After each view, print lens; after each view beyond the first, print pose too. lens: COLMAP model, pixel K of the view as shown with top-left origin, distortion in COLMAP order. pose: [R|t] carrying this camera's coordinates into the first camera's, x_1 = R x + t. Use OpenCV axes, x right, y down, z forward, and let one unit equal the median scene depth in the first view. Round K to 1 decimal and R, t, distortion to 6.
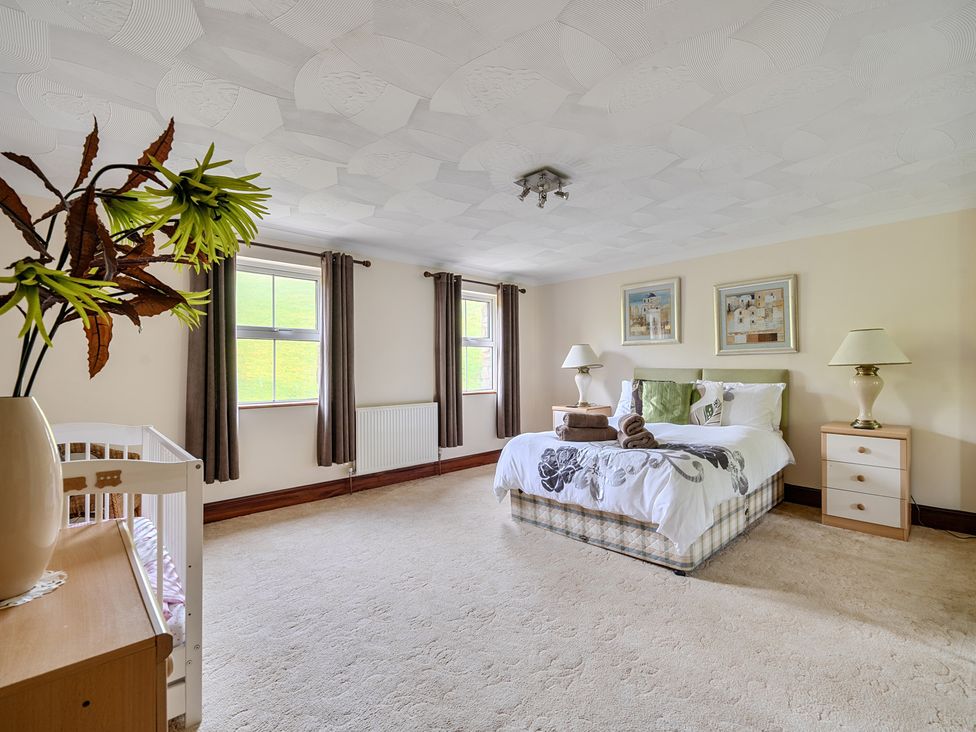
lens RADIAL K [[437.7, 0, 487.5], [0, 437.7, 366.7], [0, 0, 1]] dist [-0.005048, 0.000103]
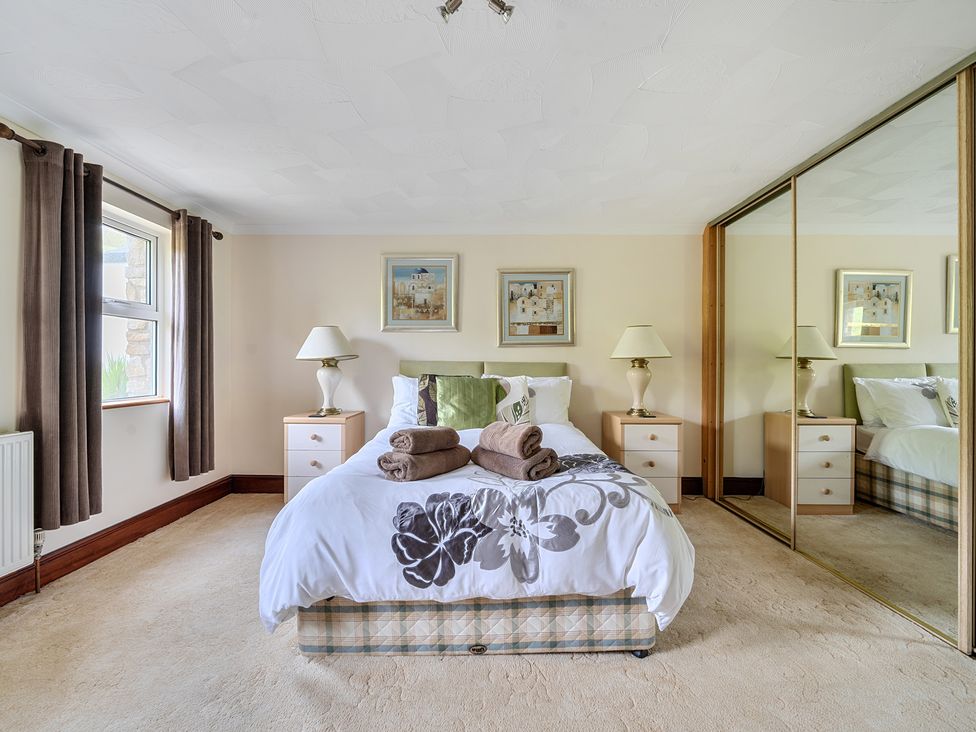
lens RADIAL K [[419.7, 0, 488.1], [0, 419.7, 364.4], [0, 0, 1]] dist [-0.007977, 0.001376]
pose [[0.685868, 0.009031, 0.727670, -0.130169], [-0.007515, 0.999958, -0.005327, 0.016128], [-0.727687, -0.001815, 0.685906, 0.461031]]
